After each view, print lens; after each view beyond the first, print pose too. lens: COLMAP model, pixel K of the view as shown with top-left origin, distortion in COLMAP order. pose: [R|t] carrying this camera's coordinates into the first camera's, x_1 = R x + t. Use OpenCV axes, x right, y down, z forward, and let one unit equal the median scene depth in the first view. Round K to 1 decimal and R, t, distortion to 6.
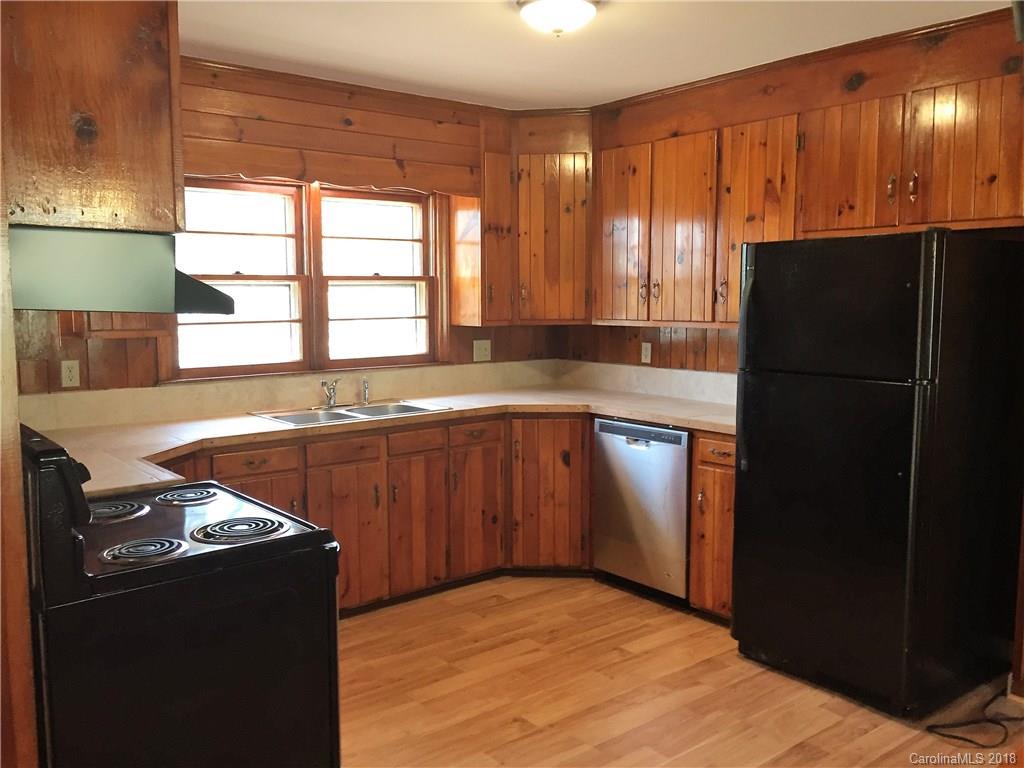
lens RADIAL K [[876.6, 0, 508.2], [0, 876.6, 382.3], [0, 0, 1]] dist [0.057571, -0.016756]
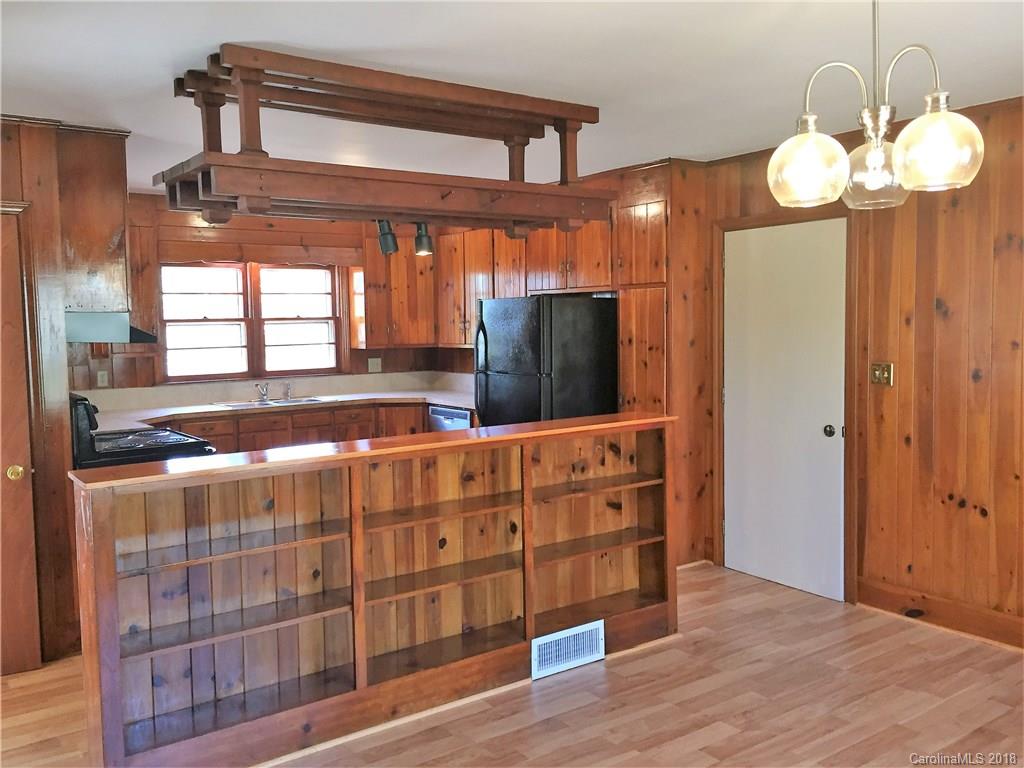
lens RADIAL K [[876.6, 0, 513.0], [0, 876.6, 380.1], [0, 0, 1]] dist [0.057571, -0.016756]
pose [[0.998650, -0.009058, -0.051141, 0.319665], [0.007445, 0.999471, -0.031649, 0.043853], [0.051401, 0.031225, 0.998190, -0.552872]]
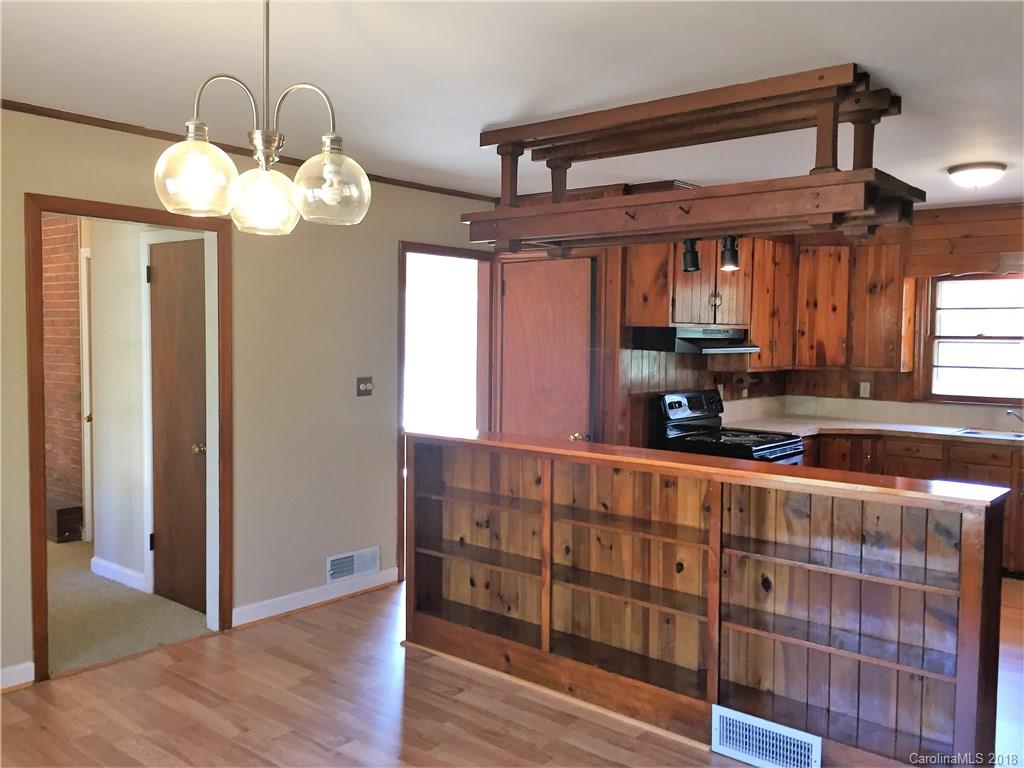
lens RADIAL K [[876.6, 0, 510.5], [0, 876.6, 384.7], [0, 0, 1]] dist [0.057571, -0.016756]
pose [[0.197289, 0.064176, -0.978242, 0.945978], [-0.114825, 0.992499, 0.041954, -0.010506], [0.973597, 0.104050, 0.203179, -0.065748]]
